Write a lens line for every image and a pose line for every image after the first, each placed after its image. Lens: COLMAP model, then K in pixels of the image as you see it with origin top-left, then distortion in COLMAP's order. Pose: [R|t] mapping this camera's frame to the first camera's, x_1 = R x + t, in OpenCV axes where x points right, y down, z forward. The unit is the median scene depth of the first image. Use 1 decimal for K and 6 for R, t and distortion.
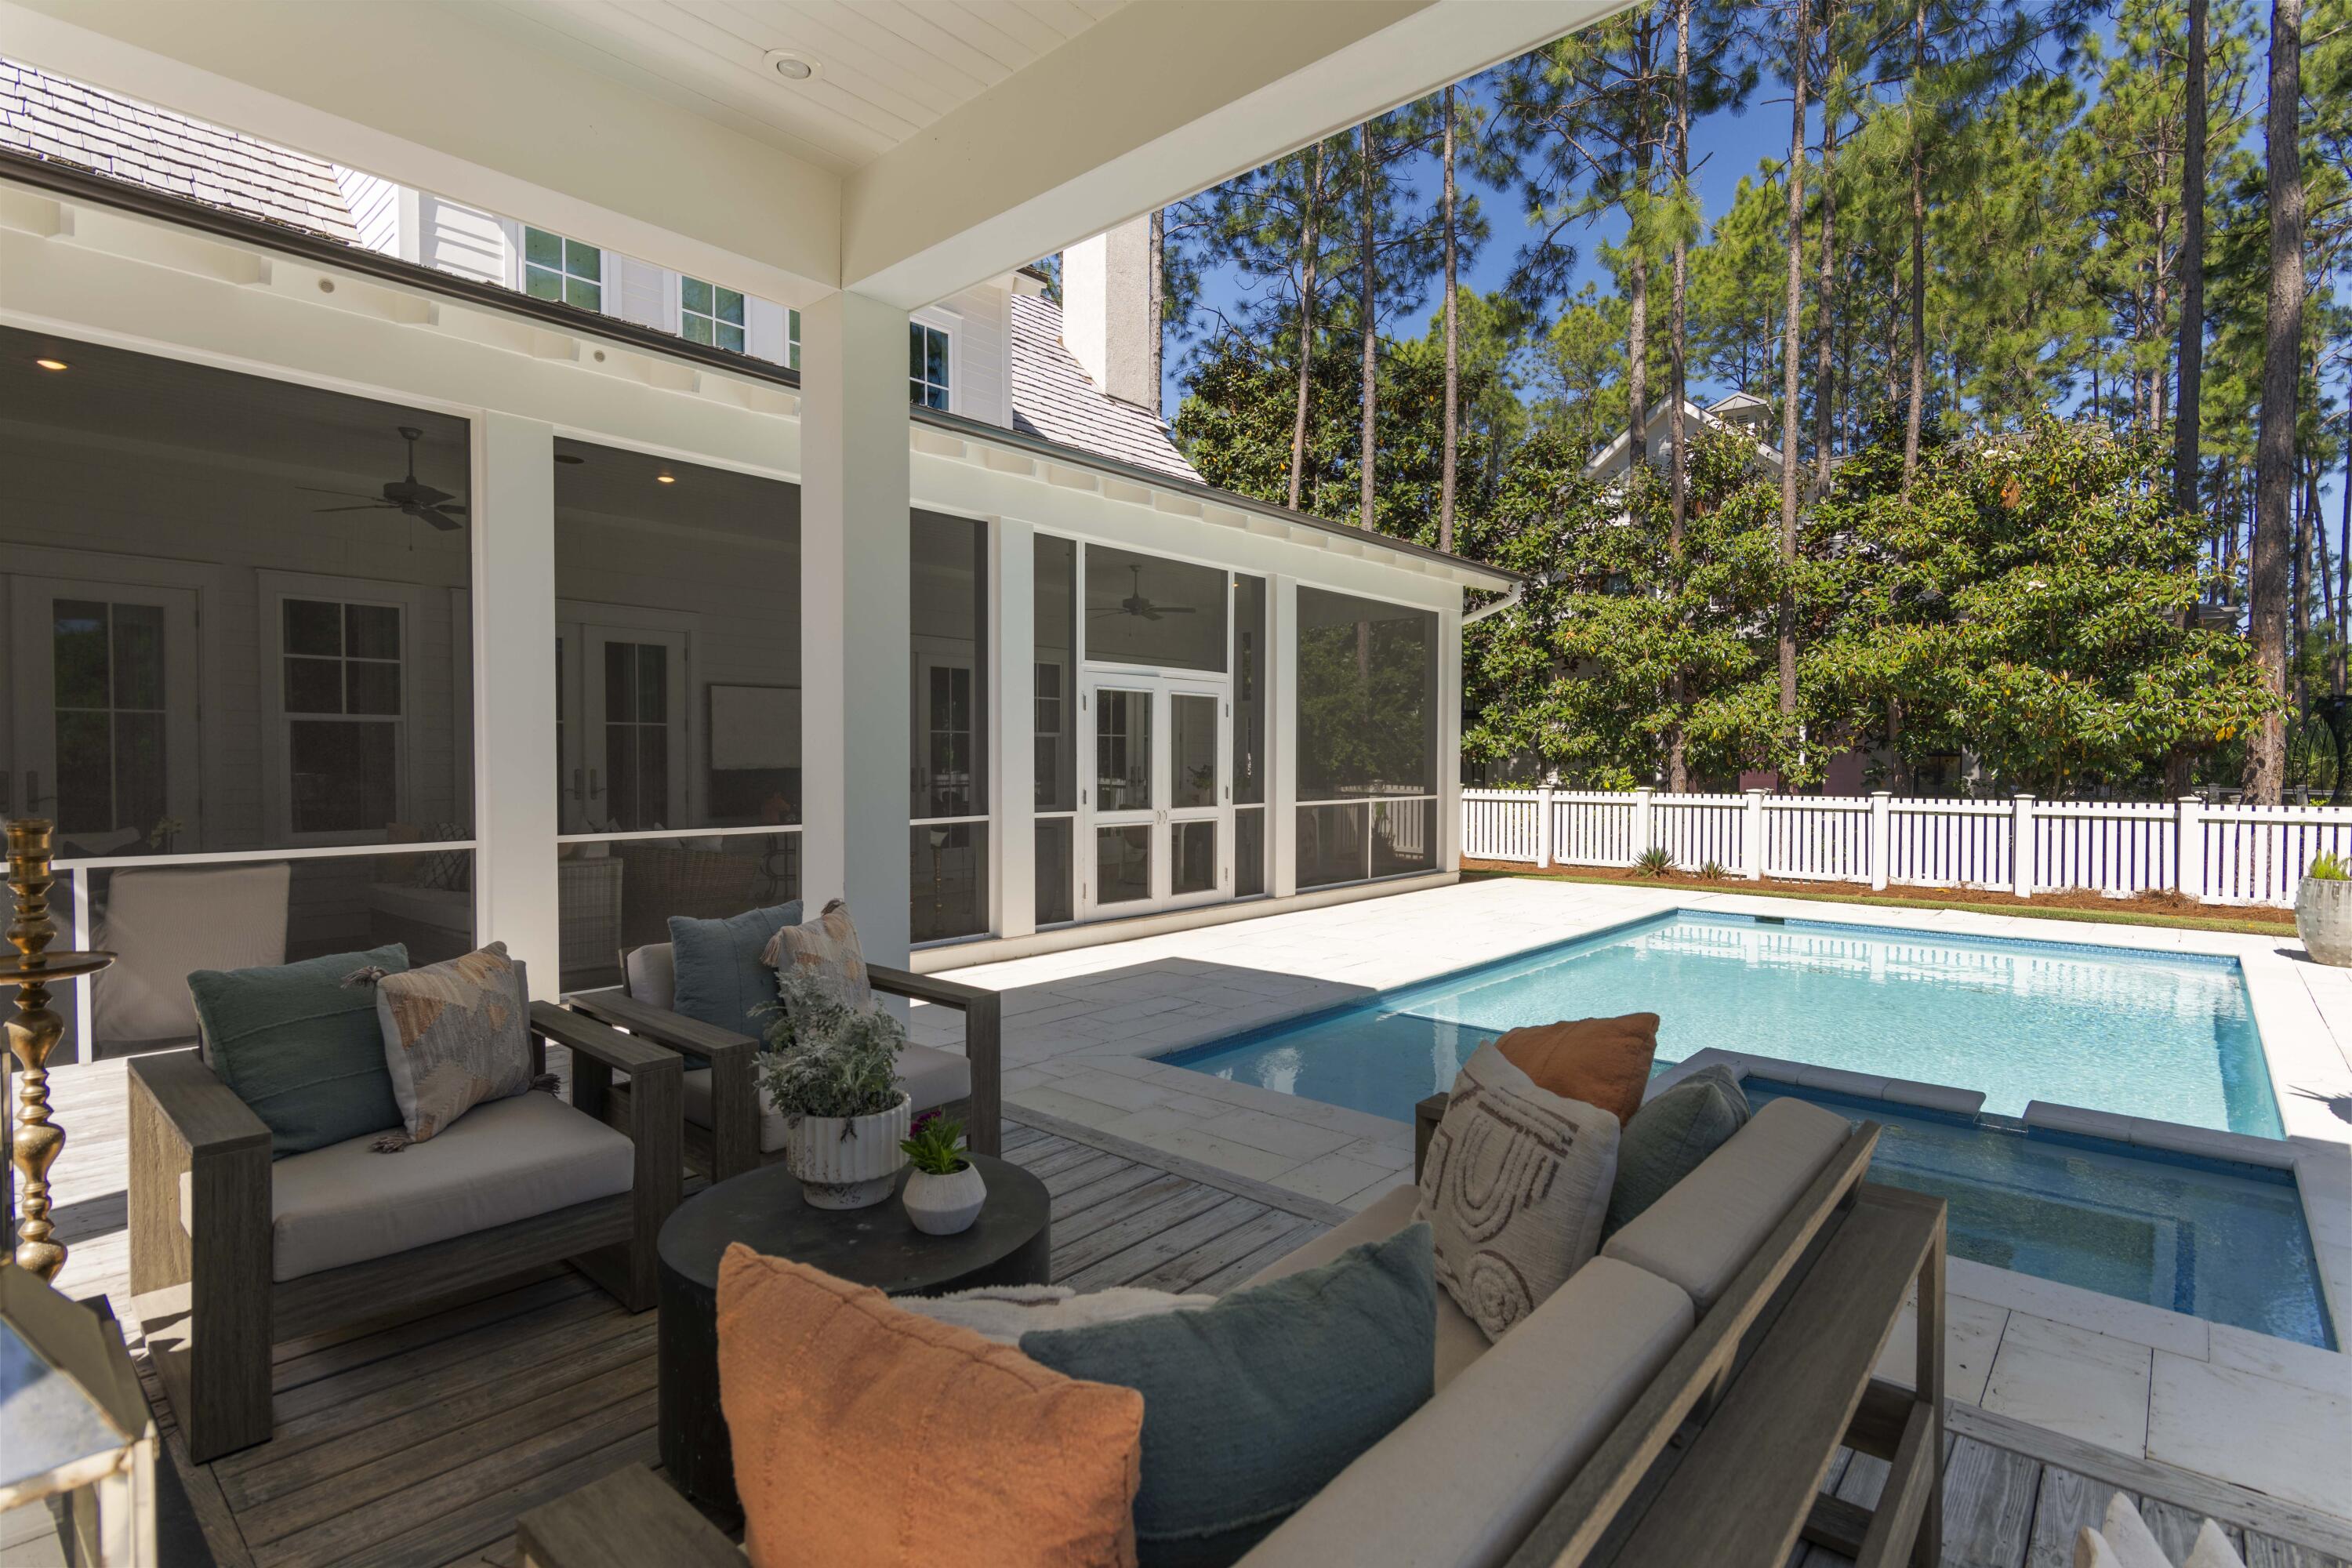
lens RADIAL K [[1140.6, 0, 1176.0], [0, 1140.6, 784.0], [0, 0, 1]] dist [0.005350, -0.000392]
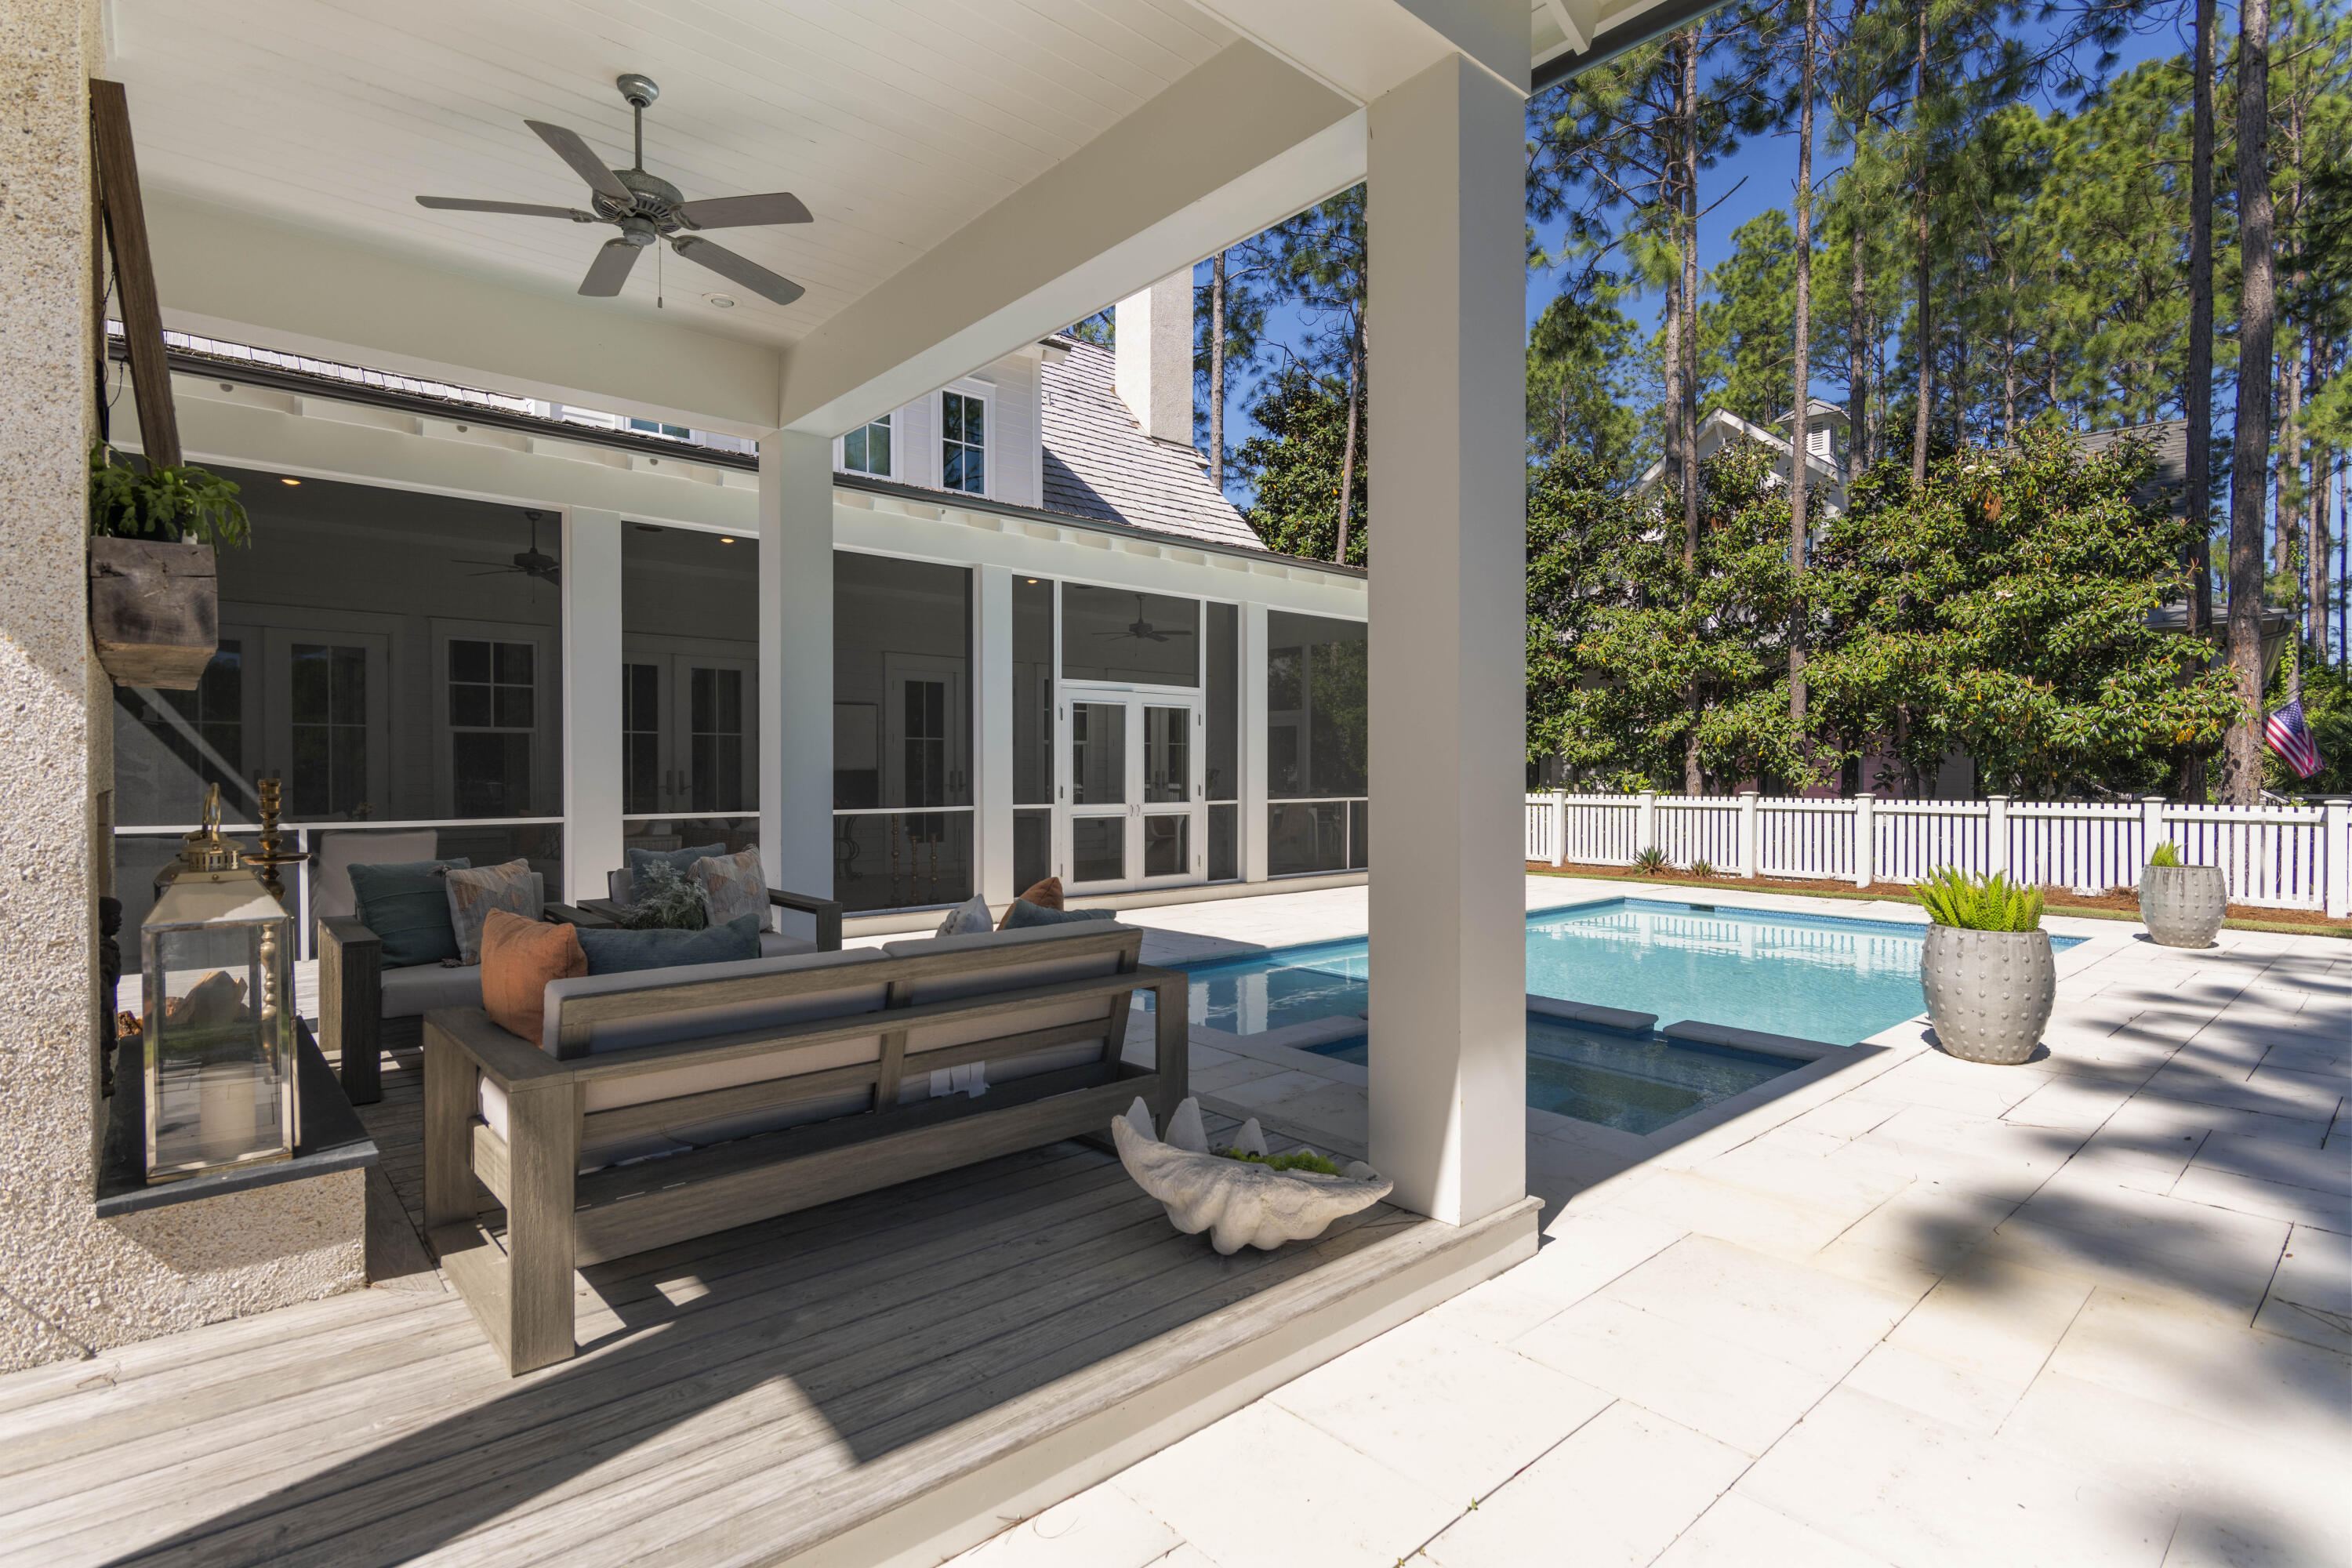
lens RADIAL K [[1140.6, 0, 1176.0], [0, 1140.6, 784.0], [0, 0, 1]] dist [0.005350, -0.000392]
pose [[0.992771, -0.000621, -0.120022, 0.119069], [-0.000682, 0.999941, -0.010810, 0.010007], [0.120022, 0.010814, 0.992712, -0.116334]]
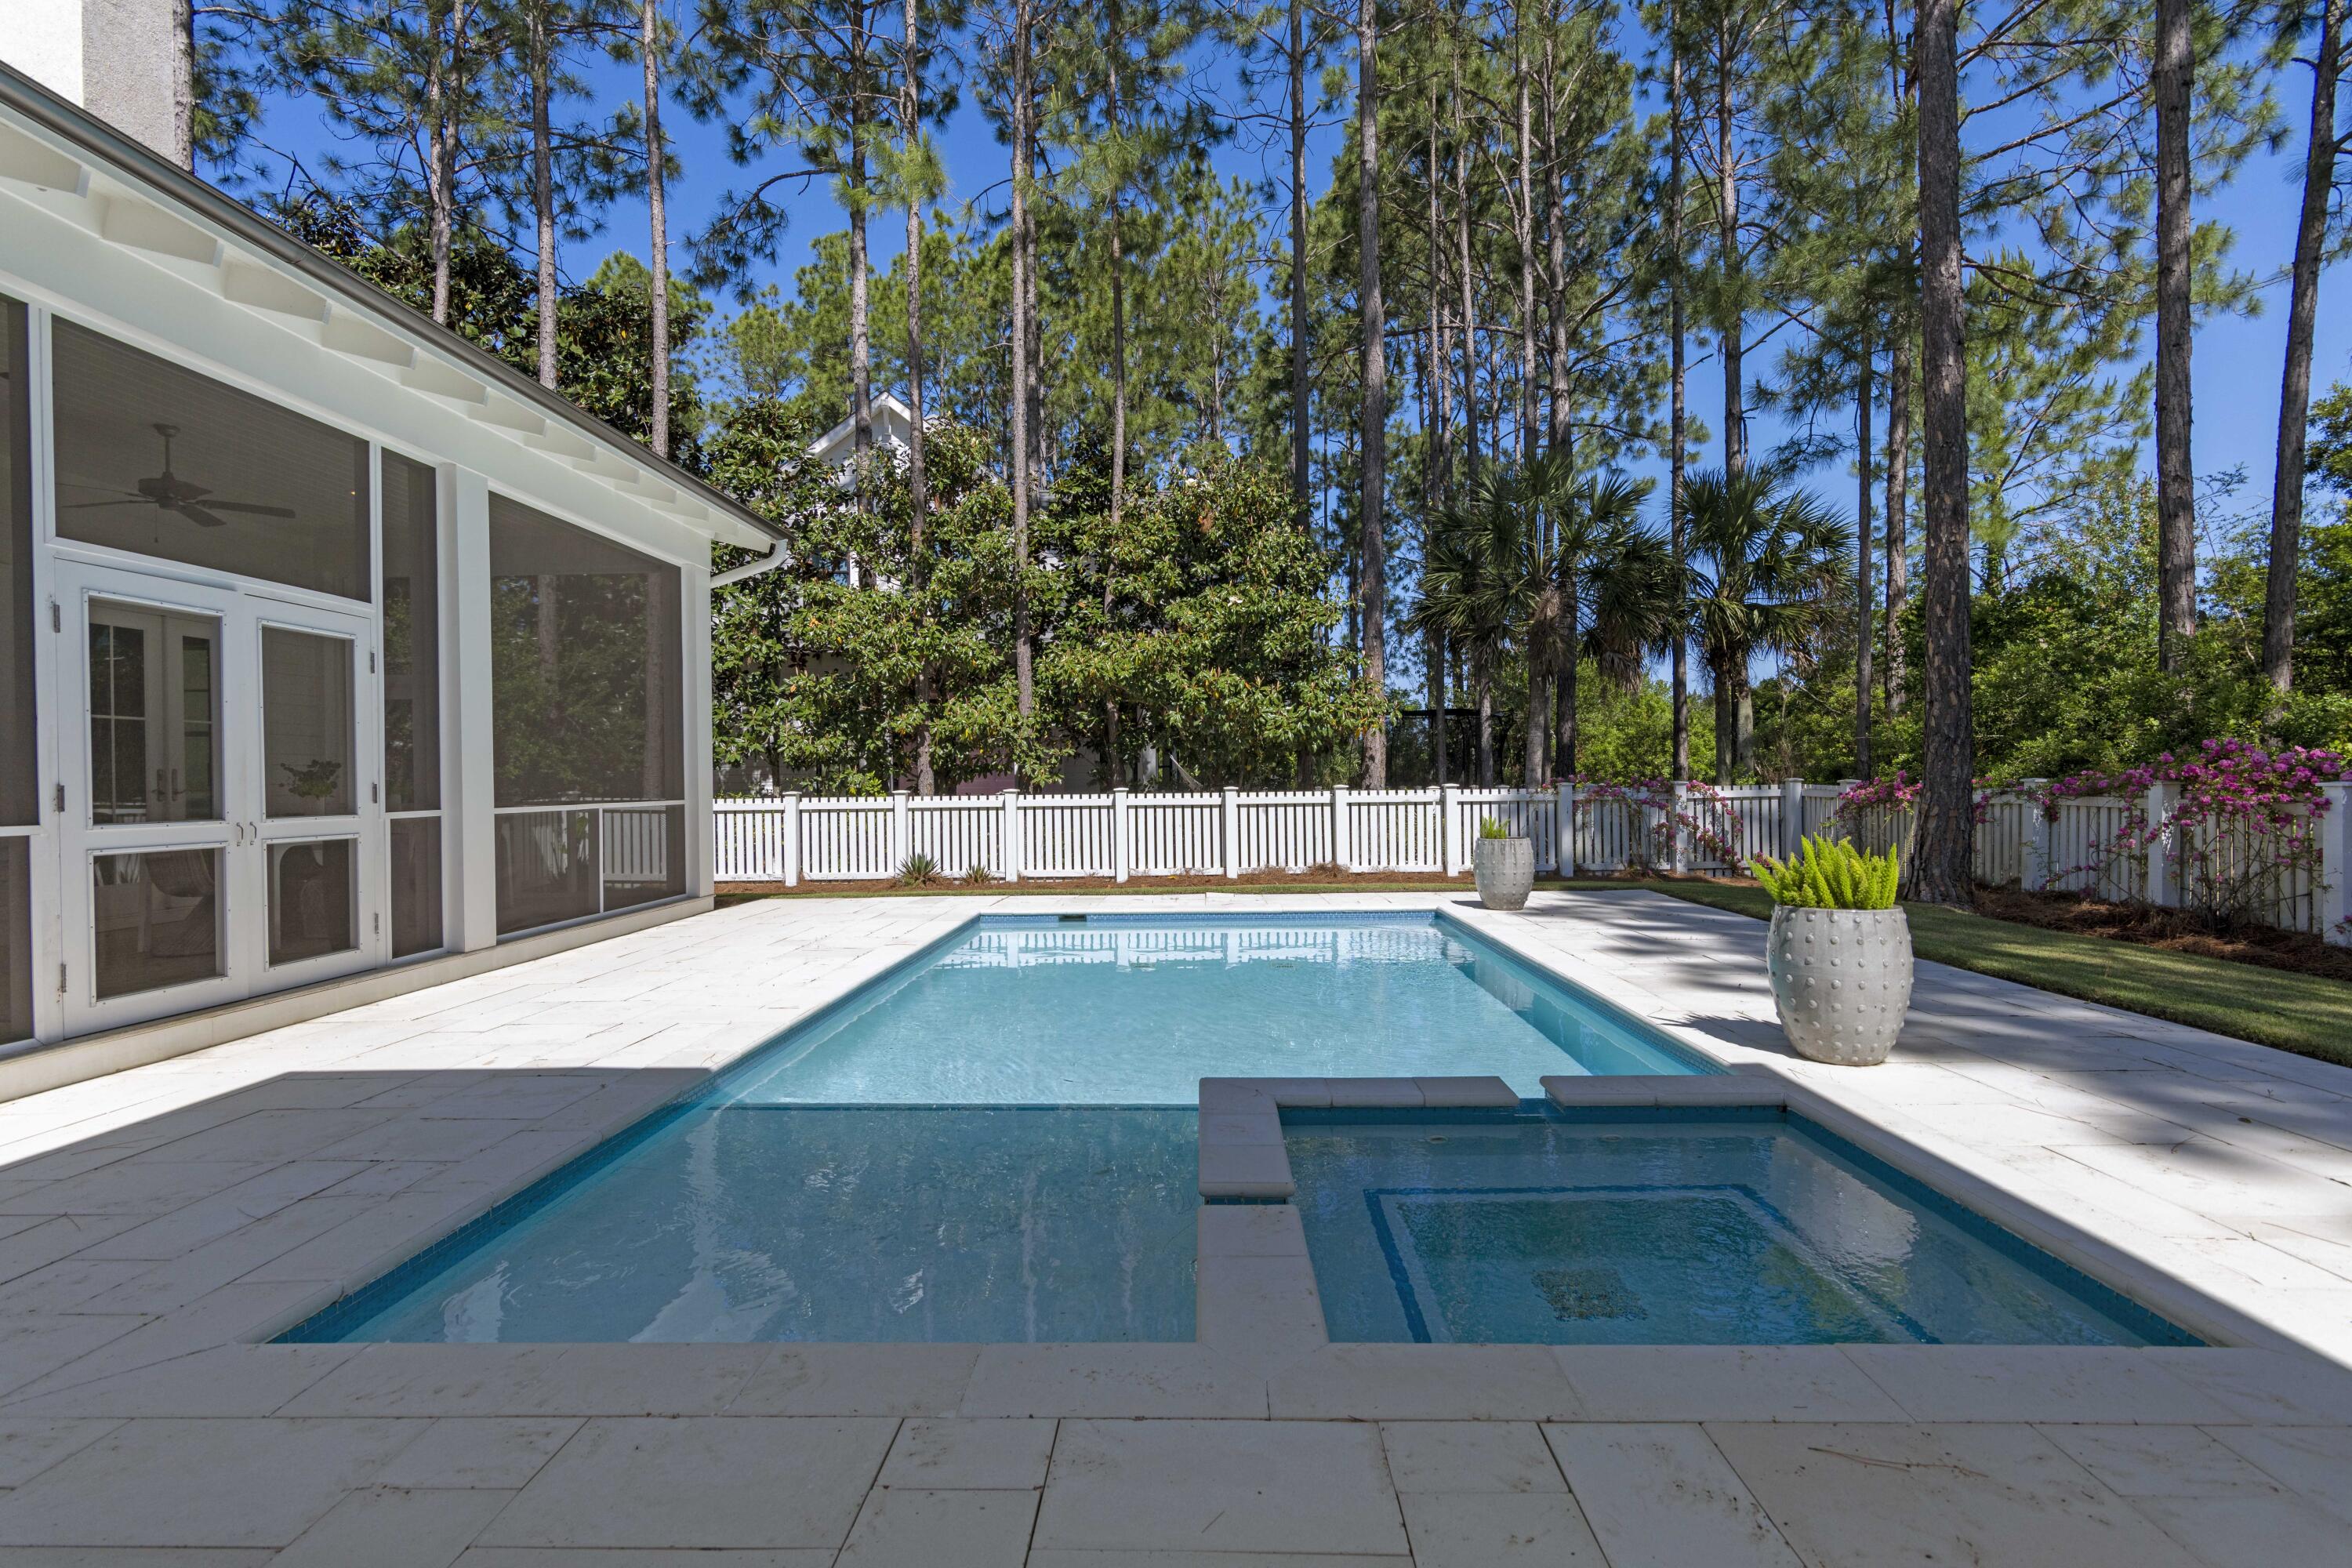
lens RADIAL K [[1137.9, 0, 1176.0], [0, 1137.9, 784.0], [0, 0, 1]] dist [0.005352, -0.000367]
pose [[0.763593, -0.015421, 0.645513, -0.017658], [0.029656, 0.999497, -0.011203, 0.016755], [-0.645016, 0.027698, 0.763667, 0.174479]]
